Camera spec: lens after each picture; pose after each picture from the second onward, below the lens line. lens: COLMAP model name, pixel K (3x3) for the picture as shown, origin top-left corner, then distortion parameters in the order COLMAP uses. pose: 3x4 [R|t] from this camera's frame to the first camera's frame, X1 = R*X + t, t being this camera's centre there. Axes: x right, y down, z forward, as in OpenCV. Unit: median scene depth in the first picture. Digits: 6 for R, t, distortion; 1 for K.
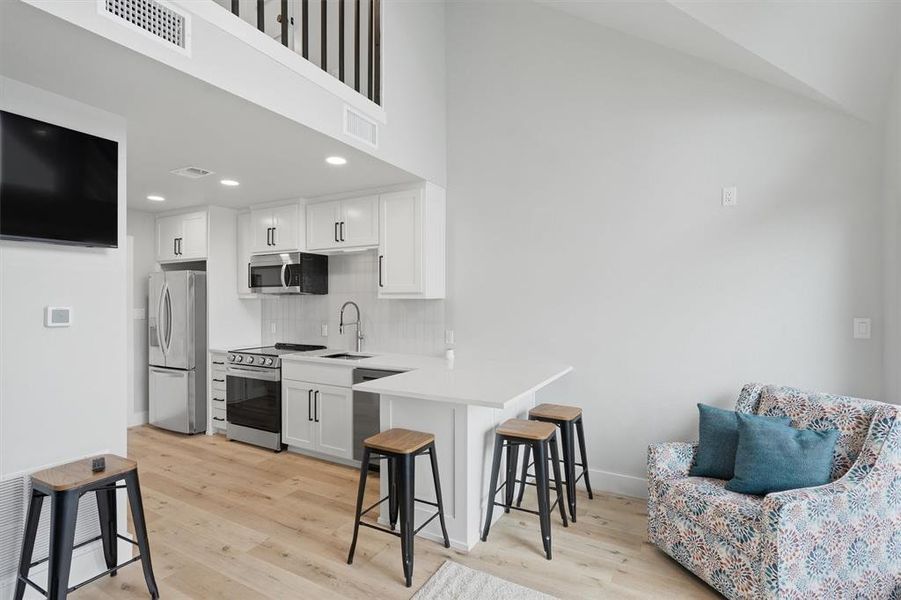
lens RADIAL K [[428.9, 0, 451.8], [0, 428.9, 302.2], [0, 0, 1]] dist [-0.001567, -0.000111]
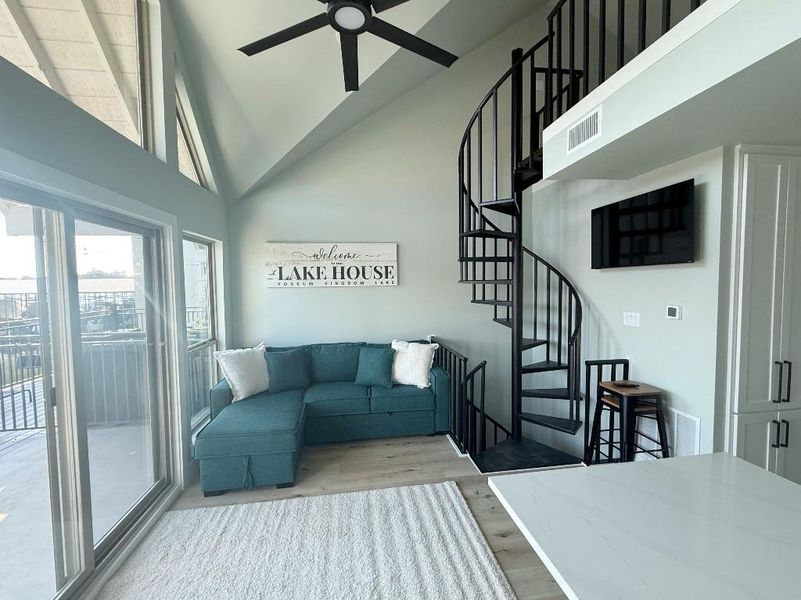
lens RADIAL K [[339.0, 0, 400.5], [0, 339.0, 300.0], [0, 0, 1]] dist [0.000043, -0.000232]
pose [[-0.791047, 0.042268, -0.610294, 0.315767], [0.014548, 0.998628, 0.050306, -0.046416], [0.611583, 0.030916, -0.790576, 0.755431]]
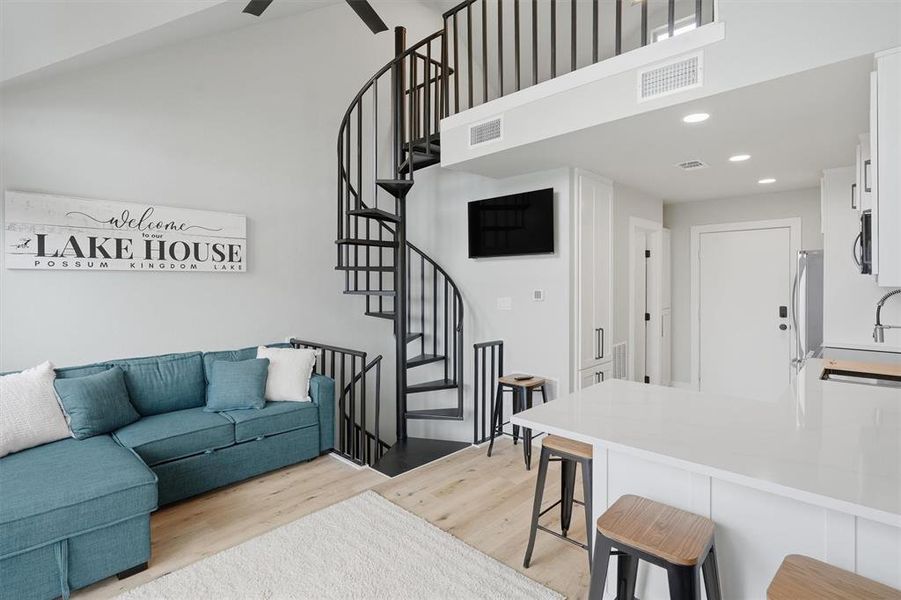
lens RADIAL K [[442.6, 0, 449.5], [0, 442.6, 284.3], [0, 0, 1]] dist [0.000504, -0.000040]
pose [[-0.256783, 0.006923, -0.966444, 0.551952], [0.002774, 0.999976, 0.006426, -0.013839], [0.966465, -0.001030, -0.256796, 0.622614]]
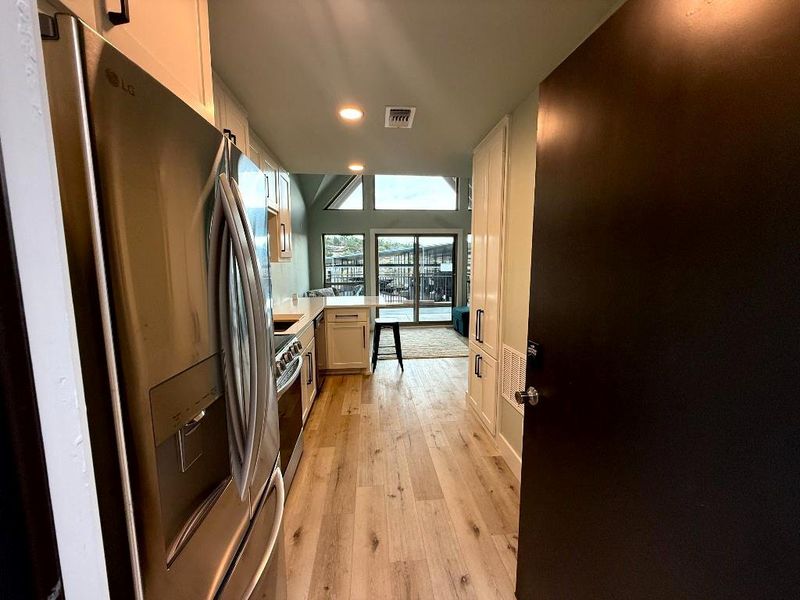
lens RADIAL K [[318.9, 0, 399.5], [0, 318.9, 299.8], [0, 0, 1]] dist [0.000177, -0.000051]
pose [[-0.564976, -0.094377, 0.819692, -1.053762], [0.007160, 0.992839, 0.119247, -0.009205], [-0.825076, 0.073240, -0.560254, 1.244817]]
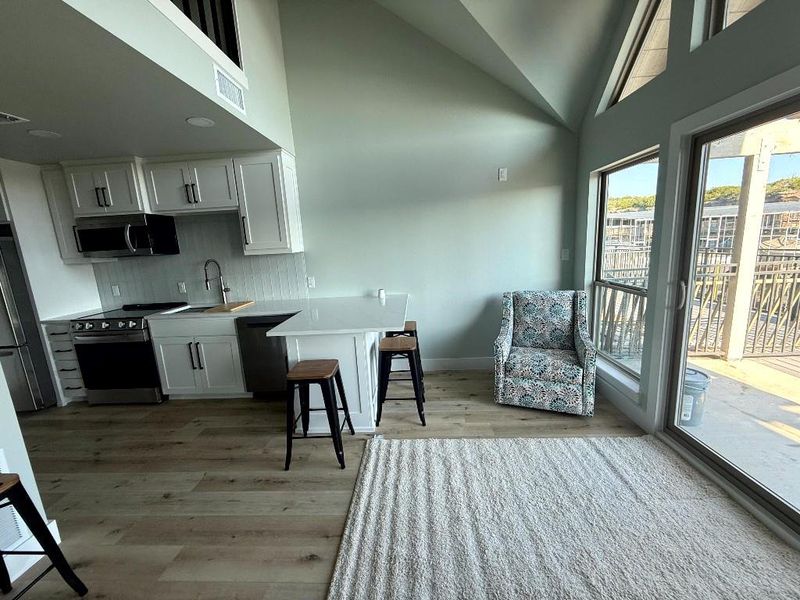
lens RADIAL K [[318.9, 0, 399.5], [0, 318.9, 299.8], [0, 0, 1]] dist [0.000177, -0.000051]
pose [[0.898498, -0.126222, 0.420440, -0.178436], [0.055384, 0.982711, 0.176666, -0.019474], [-0.435470, -0.135448, 0.889955, 0.053436]]
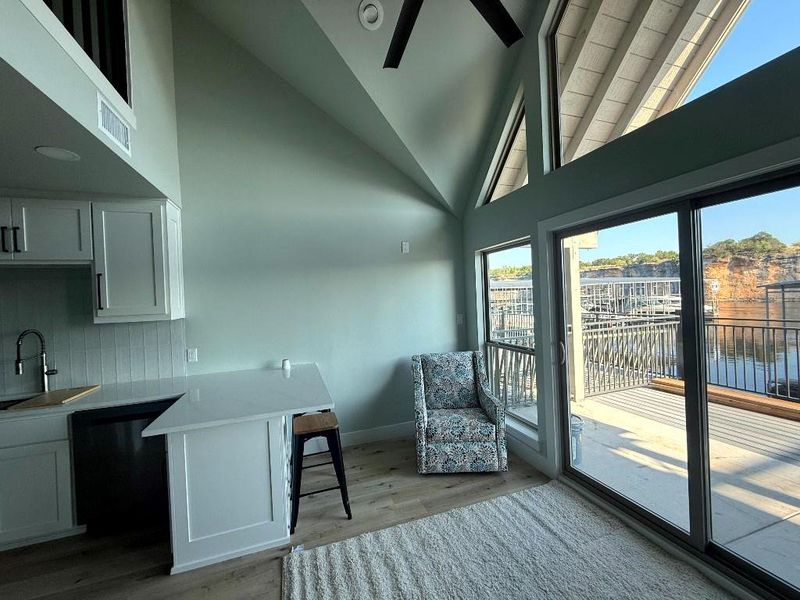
lens RADIAL K [[318.9, 0, 399.5], [0, 318.9, 299.8], [0, 0, 1]] dist [0.000177, -0.000051]
pose [[0.669636, -0.031858, 0.742005, -0.241347], [0.042471, 0.999087, 0.004567, -0.033690], [-0.741474, 0.028455, 0.670378, 0.130100]]
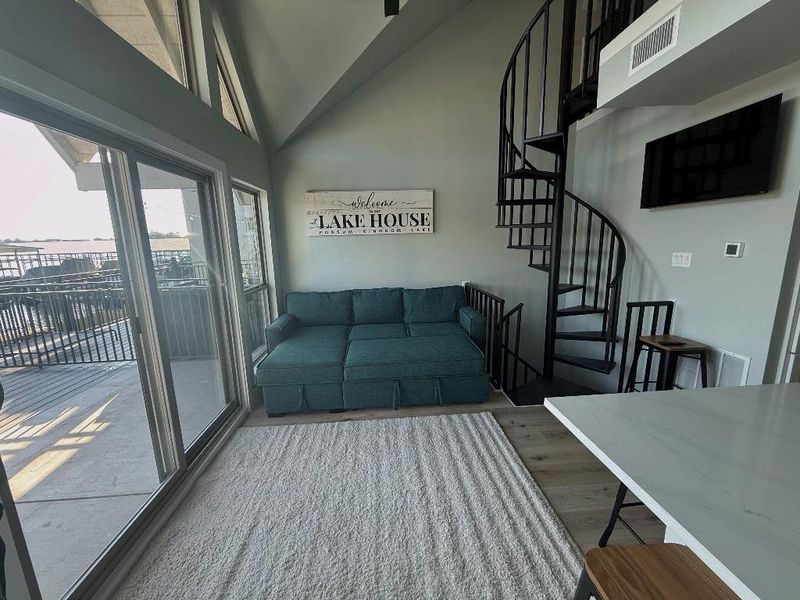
lens RADIAL K [[318.9, 0, 399.5], [0, 318.9, 299.8], [0, 0, 1]] dist [0.000177, -0.000051]
pose [[-0.840078, 0.123383, -0.528248, 0.330323], [0.028781, 0.982556, 0.183726, -0.016746], [0.541702, 0.139140, -0.828975, 0.725186]]
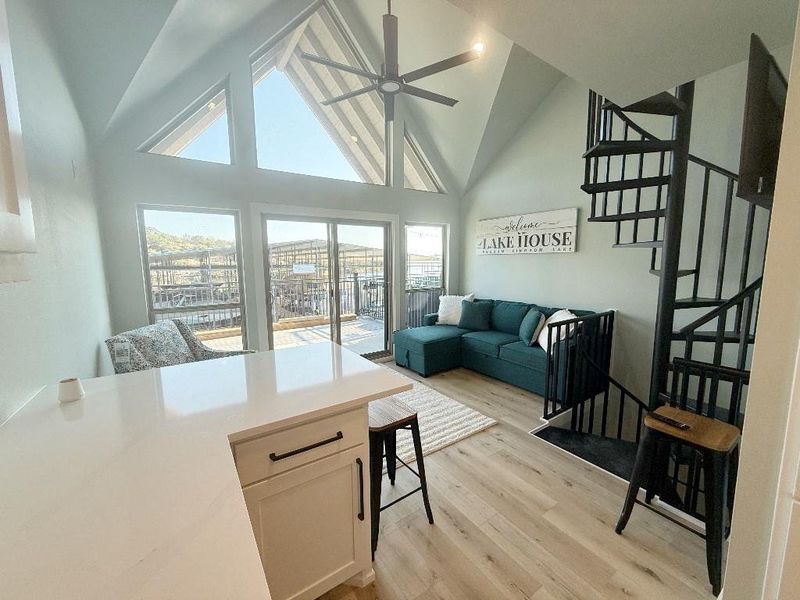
lens RADIAL K [[318.9, 0, 399.5], [0, 318.9, 299.8], [0, 0, 1]] dist [0.000177, -0.000051]
pose [[-0.891662, -0.046880, 0.450268, -0.315975], [0.009772, 0.992399, 0.122676, -0.017655], [-0.452596, 0.113785, -0.884426, 1.029401]]
